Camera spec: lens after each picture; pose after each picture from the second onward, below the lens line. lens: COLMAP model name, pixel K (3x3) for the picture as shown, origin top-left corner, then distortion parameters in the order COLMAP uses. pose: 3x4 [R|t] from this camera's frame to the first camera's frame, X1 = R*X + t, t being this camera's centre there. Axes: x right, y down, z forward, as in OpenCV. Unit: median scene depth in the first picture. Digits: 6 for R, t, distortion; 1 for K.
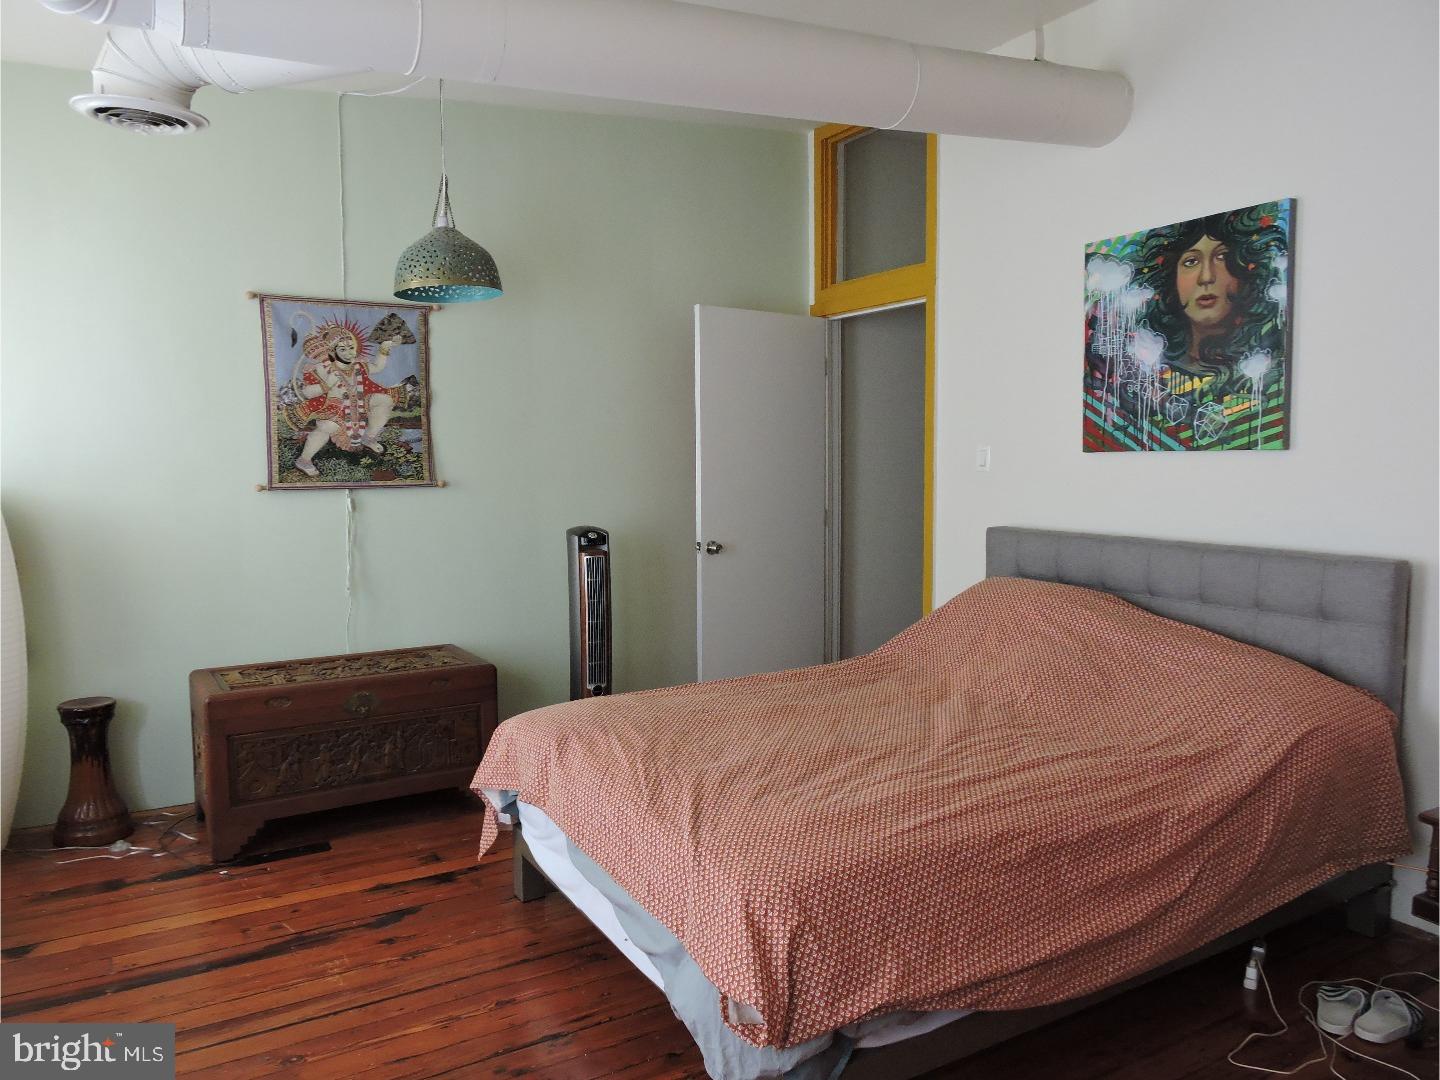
lens RADIAL K [[1024.0, 0, 720.0], [0, 1024.0, 540.0], [0, 0, 1]] dist [-0.002683, -0.003561]
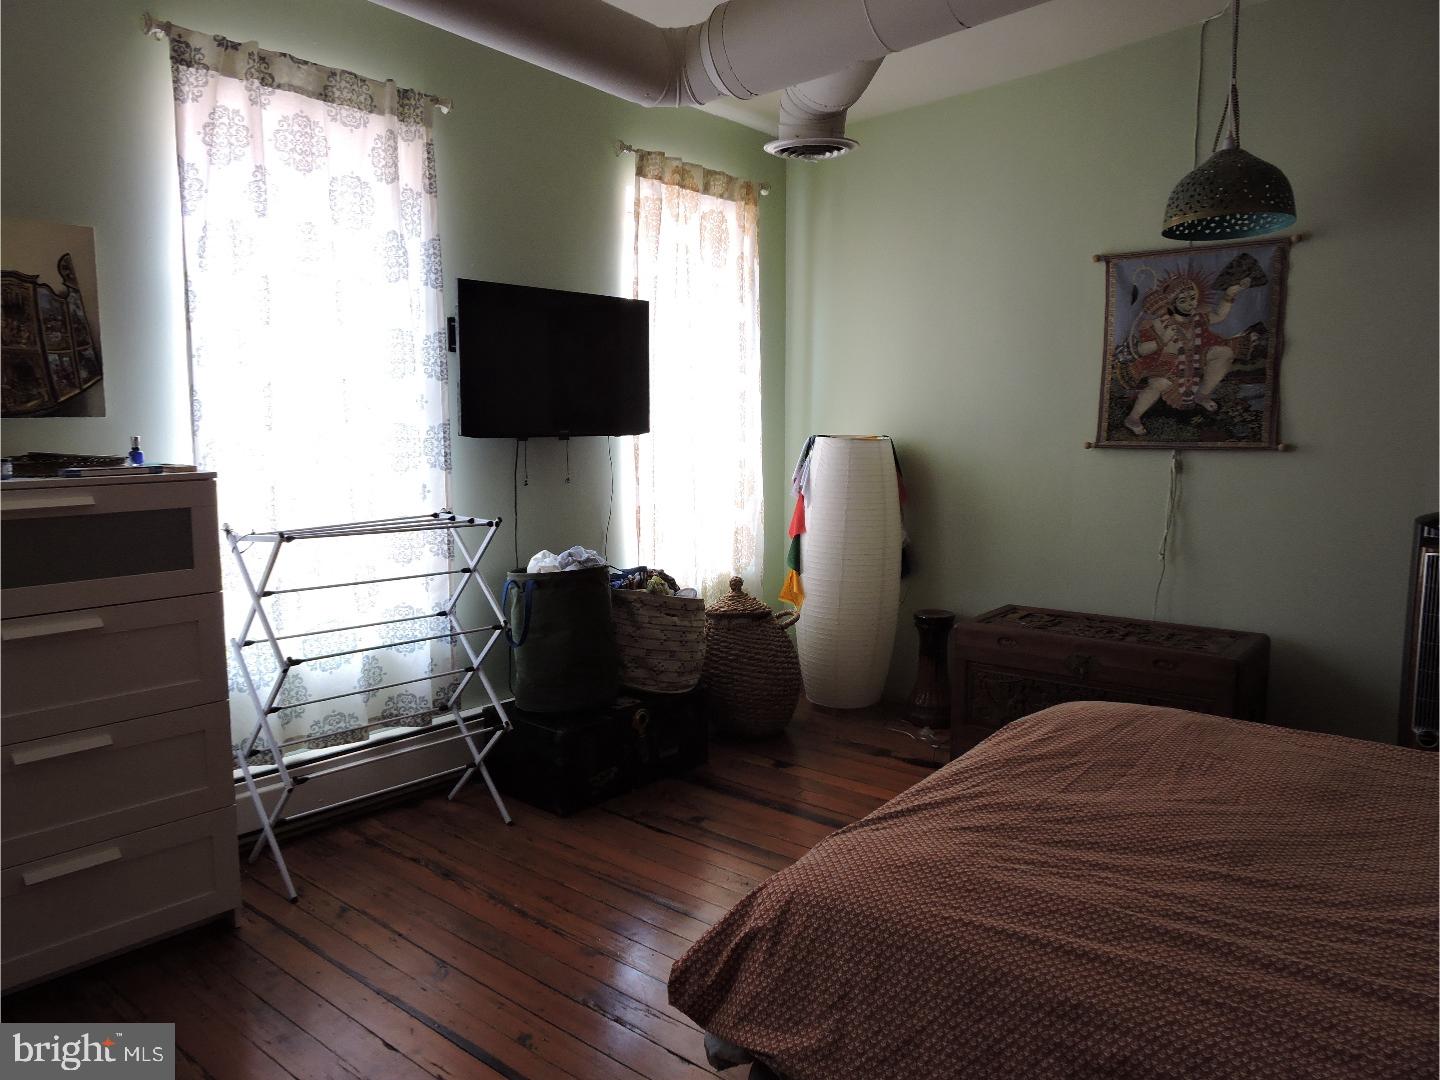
lens RADIAL K [[1024.0, 0, 720.0], [0, 1024.0, 540.0], [0, 0, 1]] dist [-0.002683, -0.003561]
pose [[0.327816, 0.115145, -0.937698, 0.399959], [-0.078459, 0.992434, 0.094438, -0.023358], [0.941478, 0.042612, 0.334370, 0.292344]]
